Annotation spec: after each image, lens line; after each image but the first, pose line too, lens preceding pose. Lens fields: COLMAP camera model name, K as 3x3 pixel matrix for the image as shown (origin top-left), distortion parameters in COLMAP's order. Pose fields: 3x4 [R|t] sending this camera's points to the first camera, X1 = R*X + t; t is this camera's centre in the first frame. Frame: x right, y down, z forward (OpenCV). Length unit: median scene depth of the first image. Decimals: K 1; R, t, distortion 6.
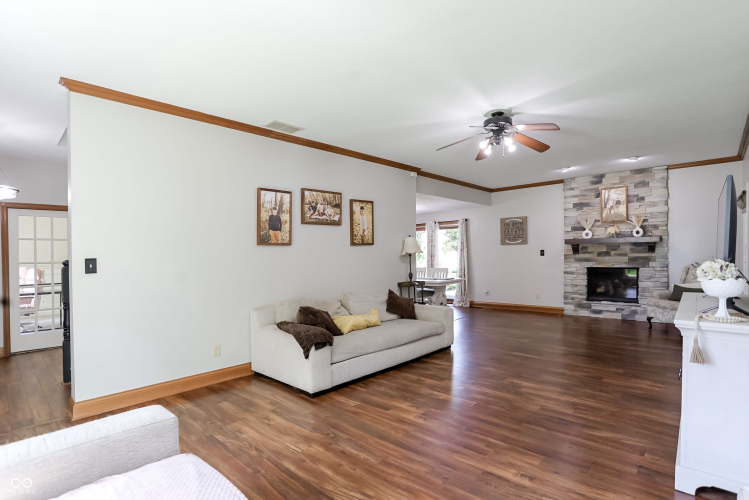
lens RADIAL K [[367.0, 0, 375.7], [0, 367.0, 259.3], [0, 0, 1]] dist [-0.018696, -0.000041]
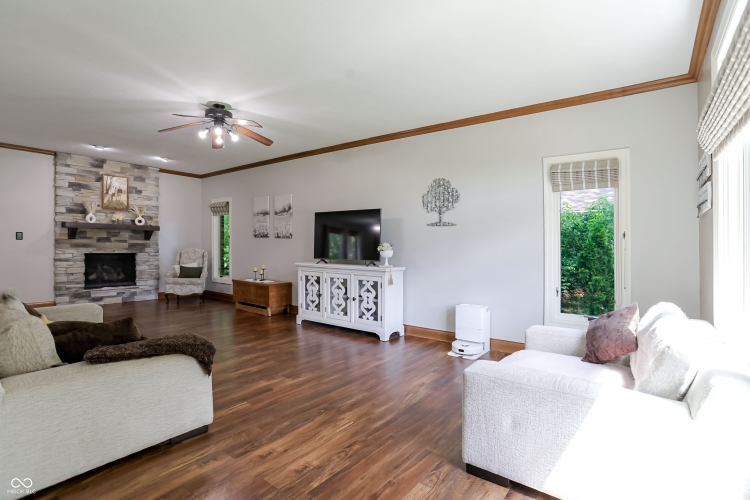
lens RADIAL K [[373.8, 0, 375.0], [0, 373.8, 250.0], [0, 0, 1]] dist [-0.054372, 0.000073]
pose [[-0.108391, 0.010209, 0.994056, -0.447432], [0.001149, 0.999948, -0.010144, 0.024642], [-0.994108, 0.000043, -0.108397, 0.385133]]
